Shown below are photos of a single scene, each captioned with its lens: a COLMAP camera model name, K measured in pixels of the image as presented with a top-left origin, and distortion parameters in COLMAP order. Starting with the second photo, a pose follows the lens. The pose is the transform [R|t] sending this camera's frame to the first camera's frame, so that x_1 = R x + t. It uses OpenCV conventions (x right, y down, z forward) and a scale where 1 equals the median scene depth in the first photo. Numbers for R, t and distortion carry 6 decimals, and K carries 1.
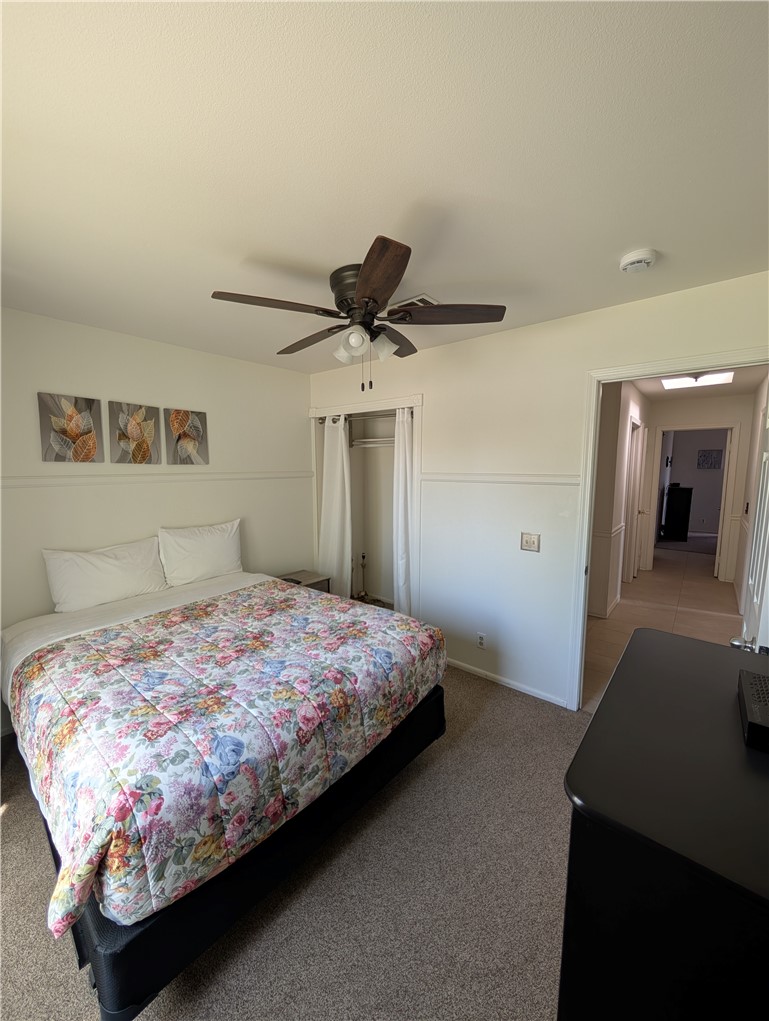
lens RADIAL K [[388.3, 0, 384.2], [0, 388.3, 507.7], [0, 0, 1]] dist [-0.000229, -0.000163]
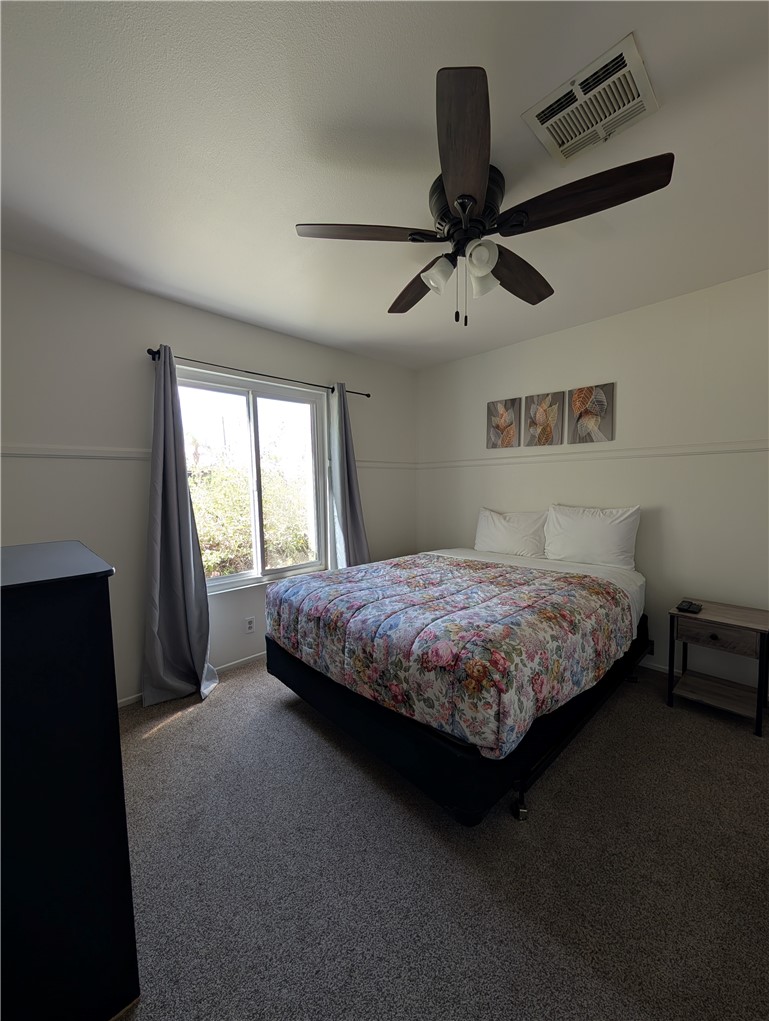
lens RADIAL K [[388.3, 0, 385.5], [0, 388.3, 510.1], [0, 0, 1]] dist [-0.000229, -0.000163]
pose [[-0.109565, 0.068217, -0.991636, 0.621379], [-0.094580, 0.992400, 0.078720, 0.032258], [0.989470, 0.102414, -0.102280, 0.737428]]
